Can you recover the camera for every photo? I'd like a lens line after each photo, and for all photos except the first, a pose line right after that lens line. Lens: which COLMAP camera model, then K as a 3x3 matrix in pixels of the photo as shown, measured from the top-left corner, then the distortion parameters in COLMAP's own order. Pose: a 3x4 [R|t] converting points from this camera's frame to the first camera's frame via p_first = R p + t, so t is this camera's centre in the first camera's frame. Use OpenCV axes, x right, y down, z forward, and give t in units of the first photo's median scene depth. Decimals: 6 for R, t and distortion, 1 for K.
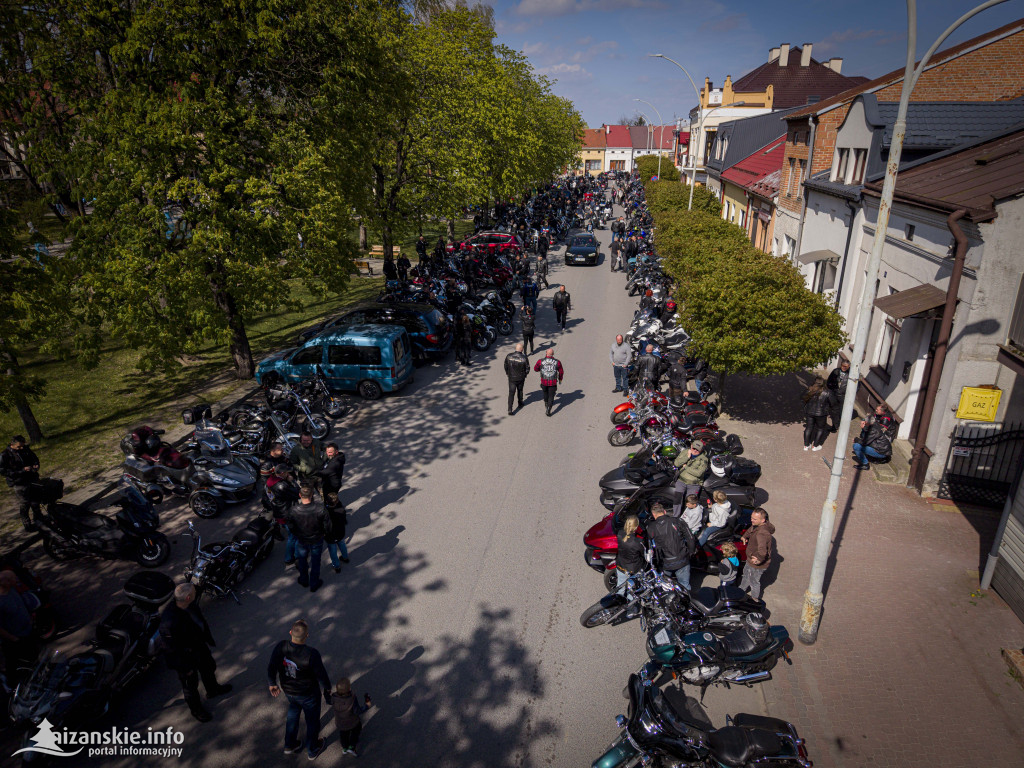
lens RADIAL K [[688.9, 0, 510.4], [0, 688.9, 387.6], [0, 0, 1]] dist [0.010497, -0.006755]
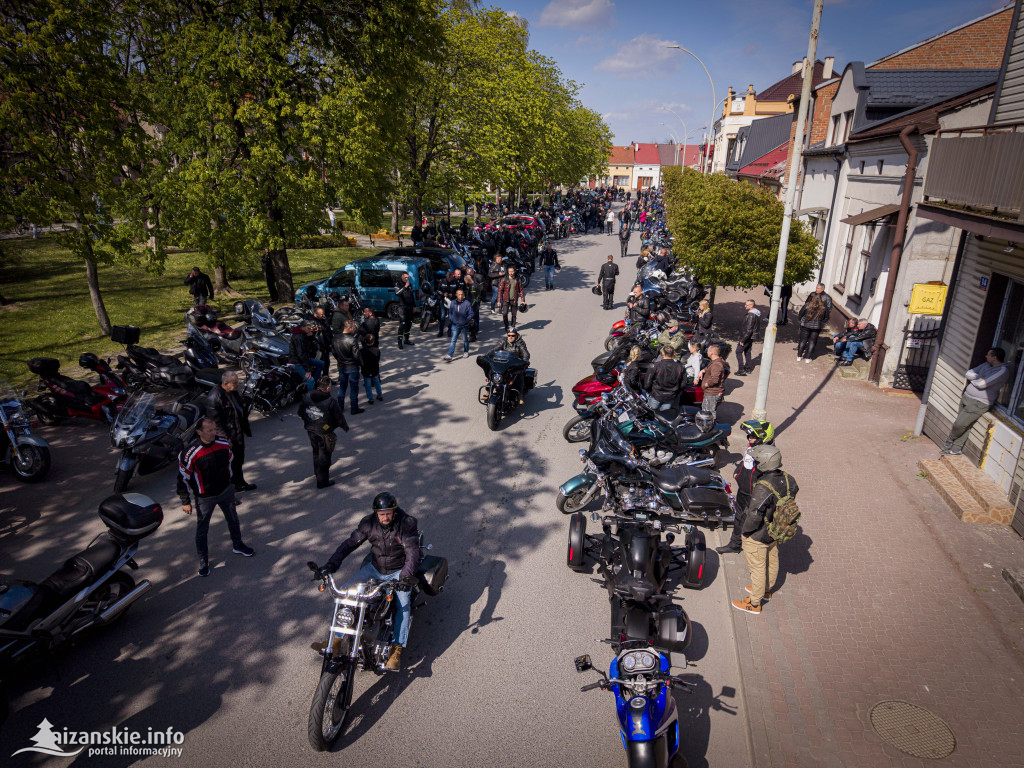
lens RADIAL K [[687.0, 0, 511.3], [0, 687.0, 386.5], [0, 0, 1]] dist [0.025835, -0.024293]
pose [[0.998763, 0.034416, -0.035878, 0.037256], [-0.035701, 0.998721, -0.035793, 0.220470], [0.034600, 0.037030, 0.998715, -0.145806]]
